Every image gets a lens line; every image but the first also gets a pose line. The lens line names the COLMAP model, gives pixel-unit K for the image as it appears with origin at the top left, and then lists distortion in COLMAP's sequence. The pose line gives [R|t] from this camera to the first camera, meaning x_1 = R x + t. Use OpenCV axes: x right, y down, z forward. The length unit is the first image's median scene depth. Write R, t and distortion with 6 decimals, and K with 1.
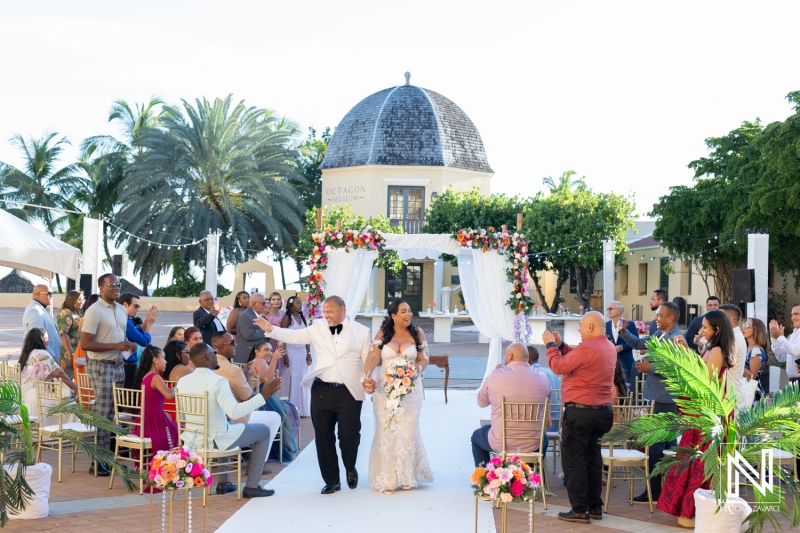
lens RADIAL K [[1182.2, 0, 400.0], [0, 1182.2, 266.5], [0, 0, 1]] dist [0.004551, 0.052028]
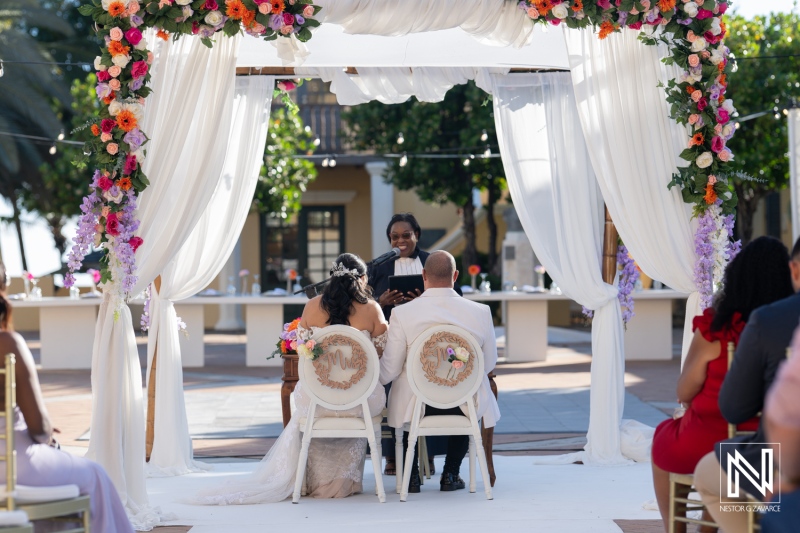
lens RADIAL K [[2388.1, 0, 400.0], [0, 2388.1, 266.5], [0, 0, 1]] dist [0.113682, 0.152126]
pose [[0.997779, -0.034120, 0.057204, -0.030428], [0.034132, 0.999417, 0.000757, 0.052485], [-0.057197, 0.001197, 0.998362, 0.303504]]
